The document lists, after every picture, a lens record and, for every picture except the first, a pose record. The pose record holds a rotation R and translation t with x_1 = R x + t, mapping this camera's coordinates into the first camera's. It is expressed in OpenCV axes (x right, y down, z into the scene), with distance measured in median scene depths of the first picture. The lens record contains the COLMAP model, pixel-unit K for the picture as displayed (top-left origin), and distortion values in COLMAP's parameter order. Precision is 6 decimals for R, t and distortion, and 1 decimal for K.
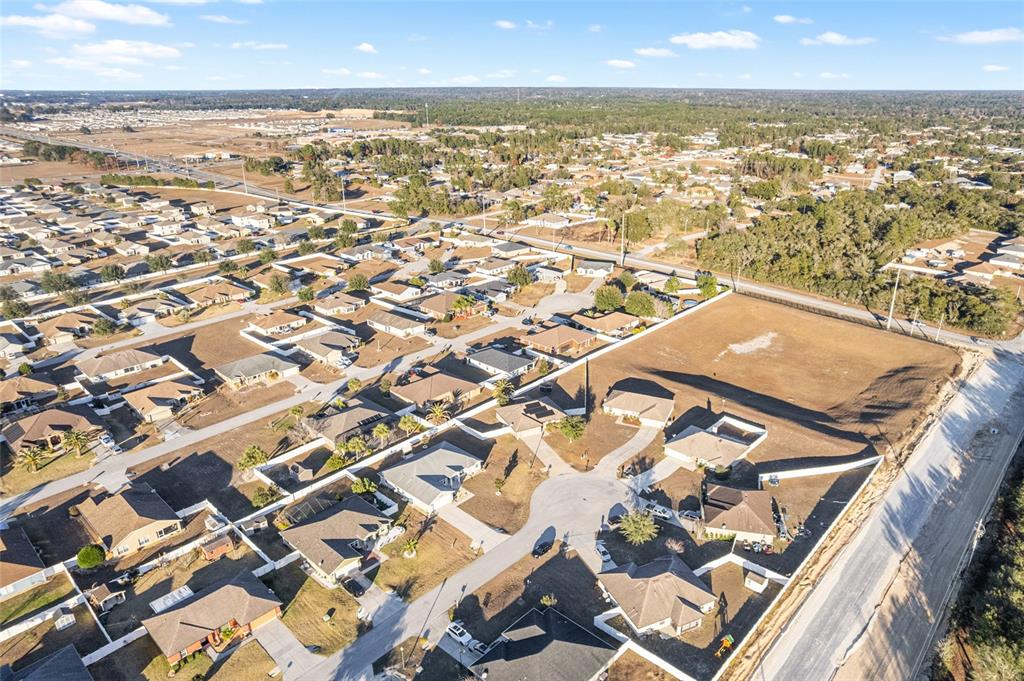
lens RADIAL K [[661.5, 0, 529.3], [0, 661.5, 340.9], [0, 0, 1]] dist [-0.072399, 0.064351]
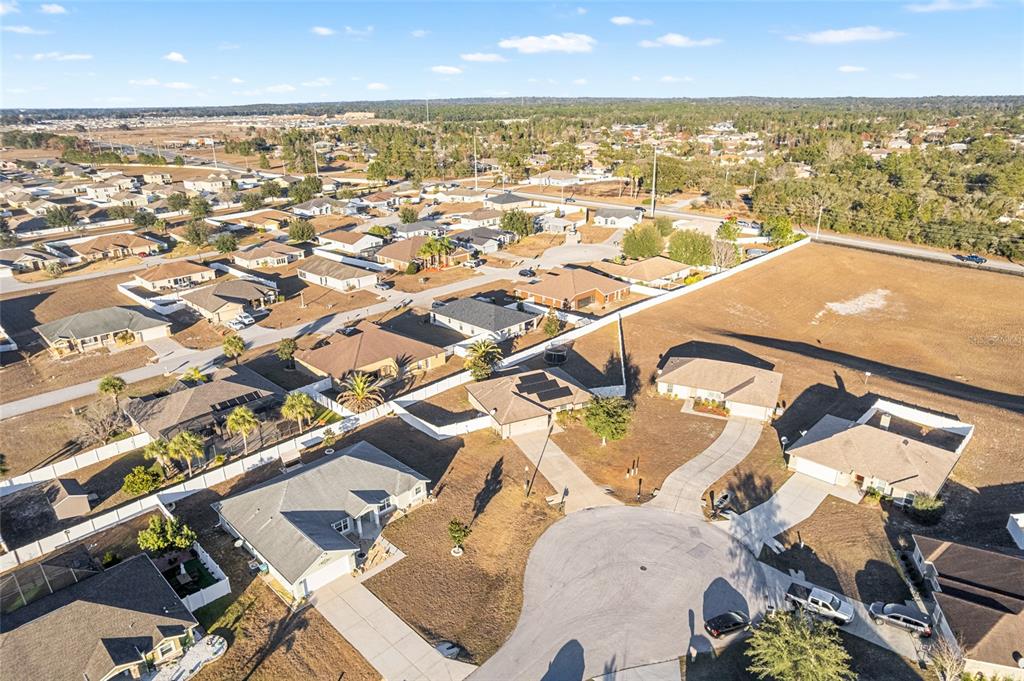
lens RADIAL K [[643.2, 0, 509.1], [0, 643.2, 341.0], [0, 0, 1]] dist [-0.073606, 0.063267]
pose [[0.999249, 0.000056, -0.038737, 0.005458], [-0.000688, 0.999867, -0.016321, 0.064309], [0.038731, 0.016335, 0.999116, 0.394936]]
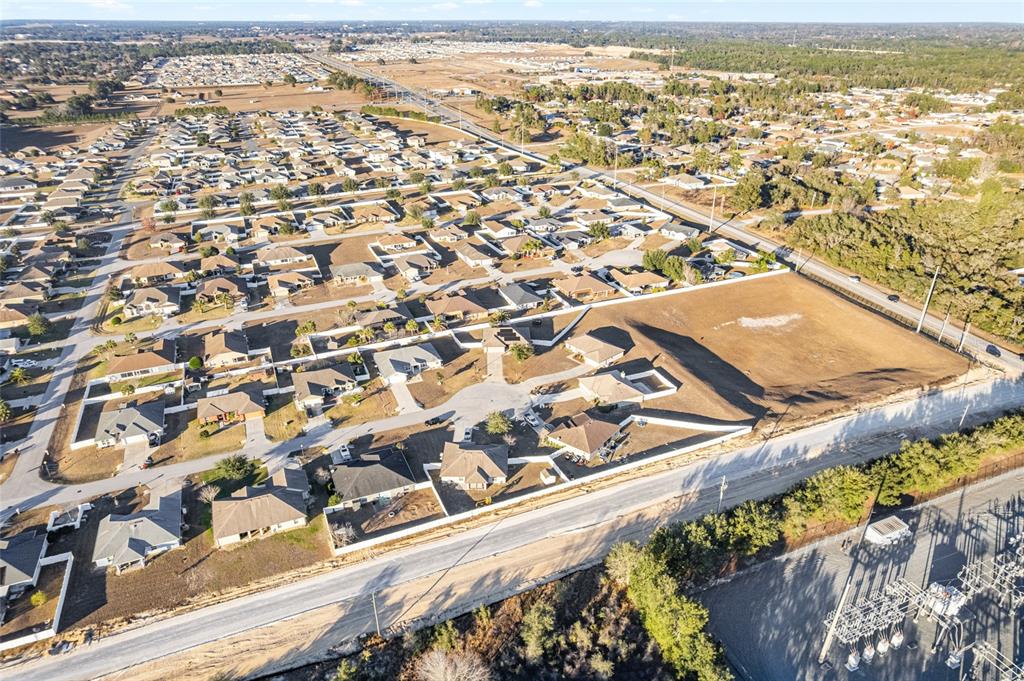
lens RADIAL K [[661.5, 0, 529.3], [0, 661.5, 340.9], [0, 0, 1]] dist [-0.072399, 0.064351]
pose [[0.914553, 0.185322, -0.359512, 0.442013], [-0.151763, 0.981143, 0.119695, -0.038033], [0.374915, -0.054907, 0.925432, -0.155116]]
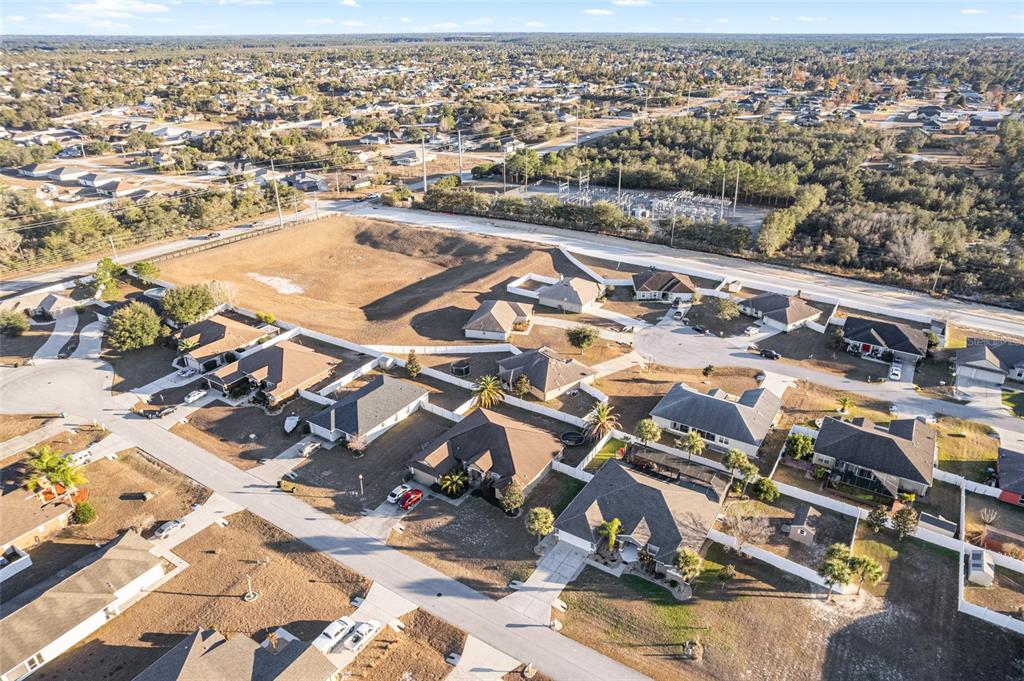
lens RADIAL K [[661.5, 0, 529.3], [0, 661.5, 340.9], [0, 0, 1]] dist [-0.072399, 0.064351]
pose [[-0.175650, -0.422680, 0.889094, -0.575974], [0.371752, 0.807788, 0.457470, -0.236791], [-0.911563, 0.410877, 0.015244, 0.855820]]
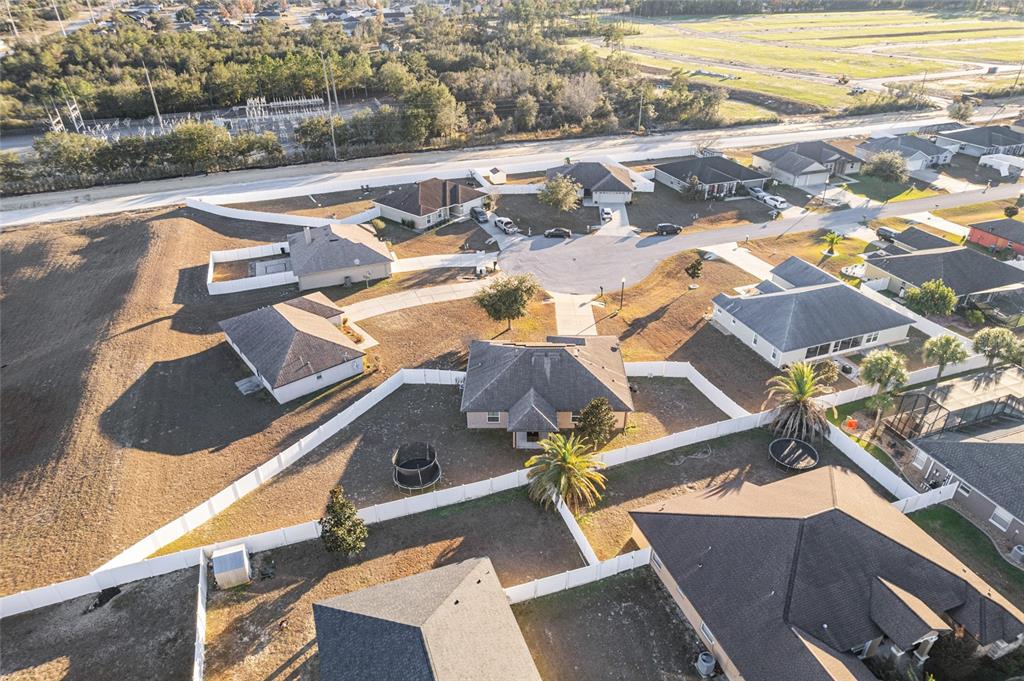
lens RADIAL K [[643.2, 0, 509.1], [0, 643.2, 341.0], [0, 0, 1]] dist [-0.073606, 0.063267]
pose [[-0.882108, -0.234546, 0.408502, -0.108570], [0.185986, 0.623340, 0.759511, -0.162207], [-0.432776, 0.745946, -0.506230, 1.021836]]
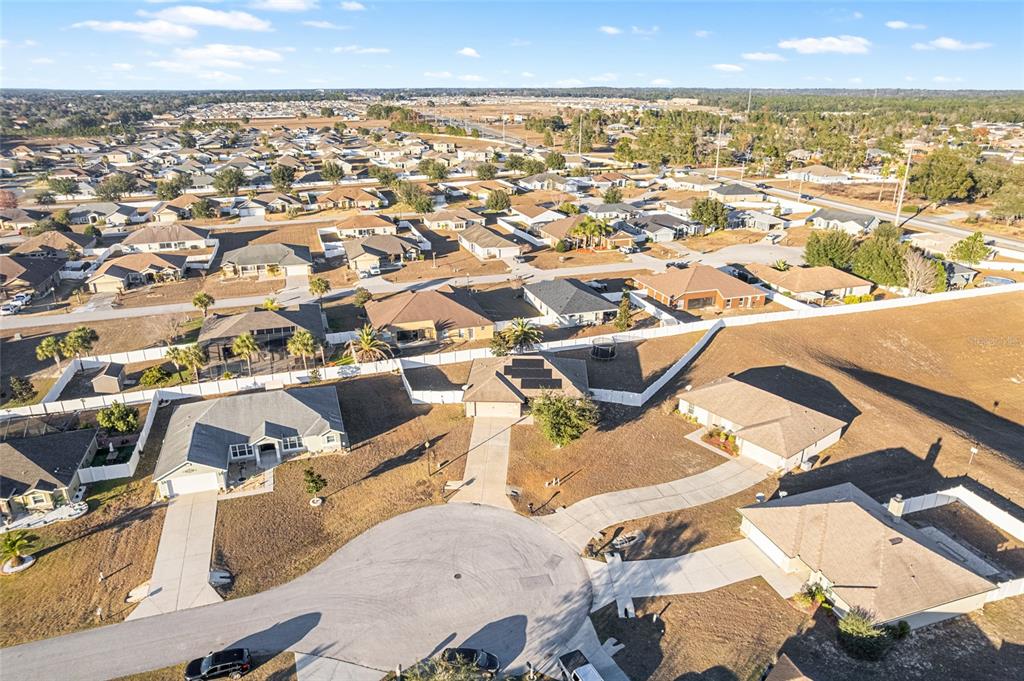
lens RADIAL K [[661.5, 0, 529.3], [0, 661.5, 340.9], [0, 0, 1]] dist [-0.072399, 0.064351]
pose [[0.876808, 0.174062, -0.448230, 0.199611], [-0.179365, 0.983295, 0.030979, 0.055357], [0.446134, 0.053234, 0.893382, 0.466067]]
